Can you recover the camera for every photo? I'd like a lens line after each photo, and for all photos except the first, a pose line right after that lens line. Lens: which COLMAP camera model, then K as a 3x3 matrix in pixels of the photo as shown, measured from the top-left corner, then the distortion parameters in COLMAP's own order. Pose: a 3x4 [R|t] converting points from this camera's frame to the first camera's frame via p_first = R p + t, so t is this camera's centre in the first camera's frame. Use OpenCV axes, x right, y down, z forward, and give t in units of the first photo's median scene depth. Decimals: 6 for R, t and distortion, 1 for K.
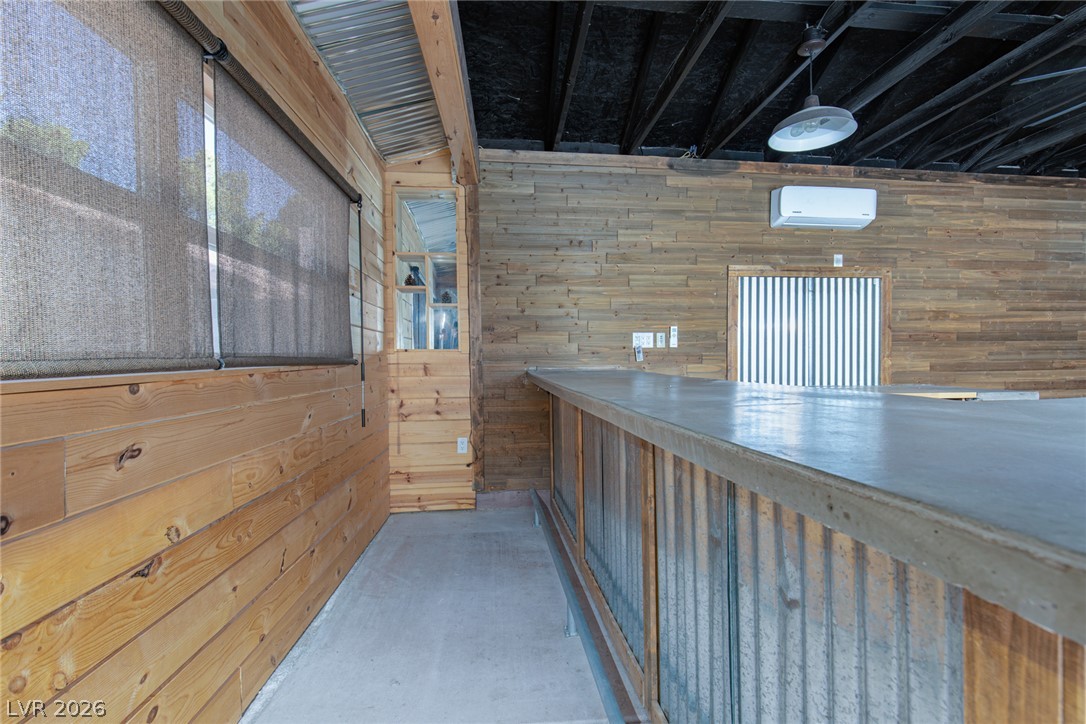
lens RADIAL K [[489.9, 0, 544.4], [0, 489.9, 363.9], [0, 0, 1]] dist [0.005263, -0.000947]
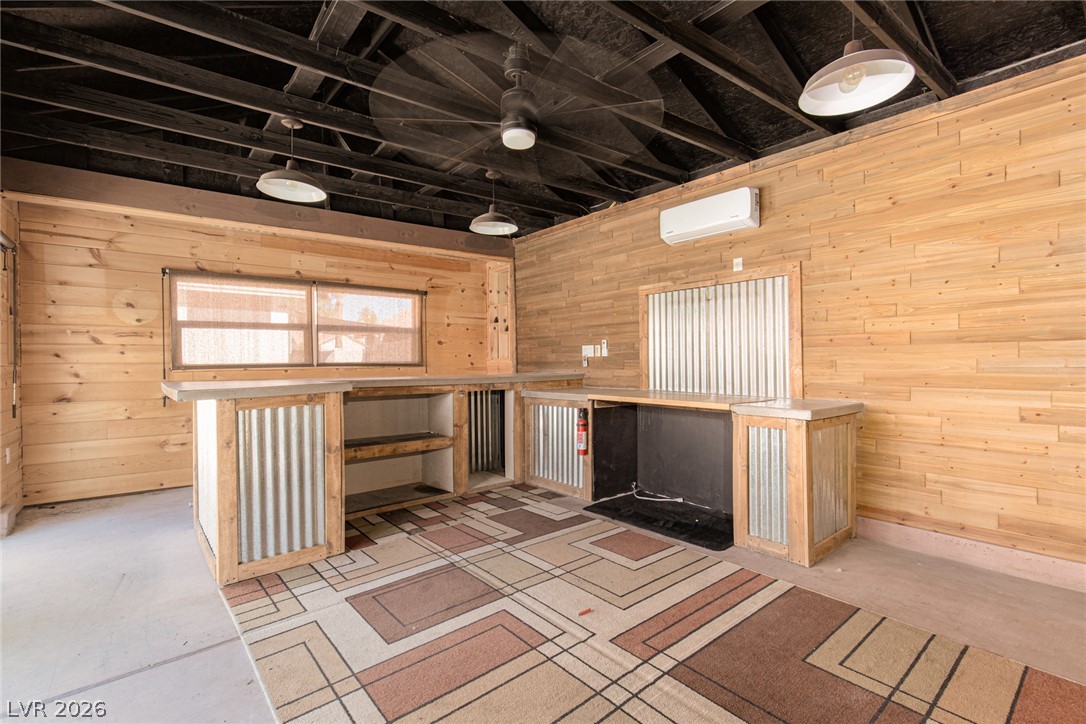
lens RADIAL K [[489.9, 0, 544.4], [0, 489.9, 363.9], [0, 0, 1]] dist [0.005263, -0.000947]
pose [[0.539965, 0.007301, -0.841656, 1.238759], [-0.010722, 0.999941, 0.001796, -0.014301], [0.841619, 0.008055, 0.540011, 0.169881]]
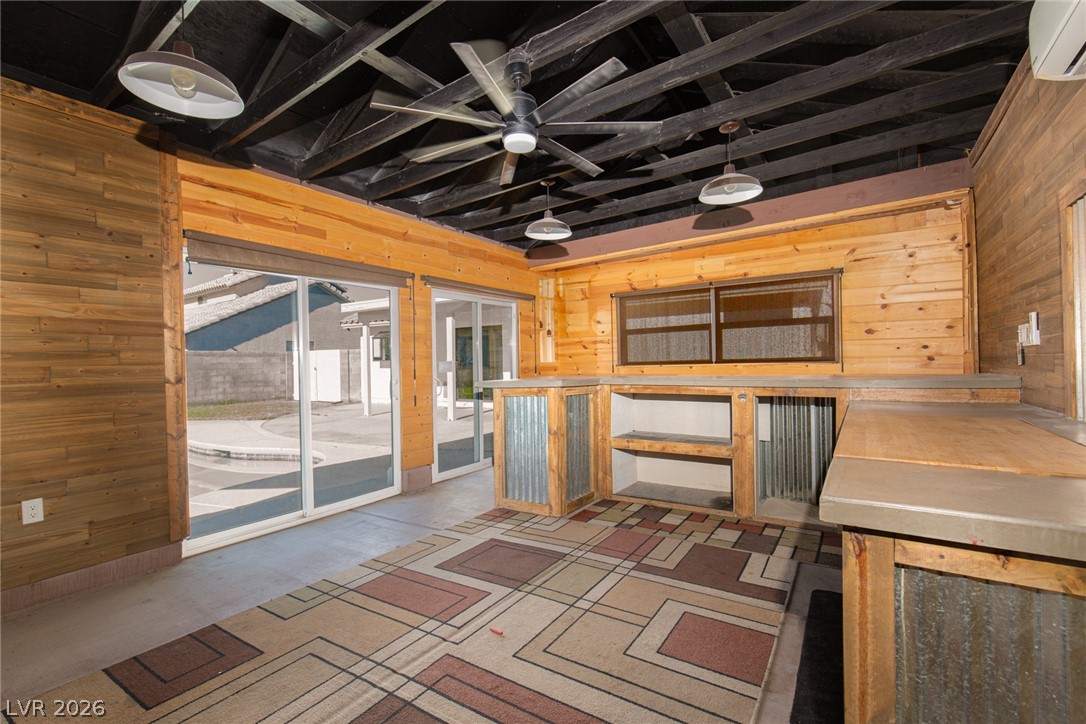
lens RADIAL K [[489.9, 0, 544.4], [0, 489.9, 363.9], [0, 0, 1]] dist [0.005263, -0.000947]
pose [[-0.651825, 0.020133, -0.758102, 1.151259], [0.008766, 0.999781, 0.019014, -0.027235], [0.758318, 0.005748, -0.651859, 0.916470]]
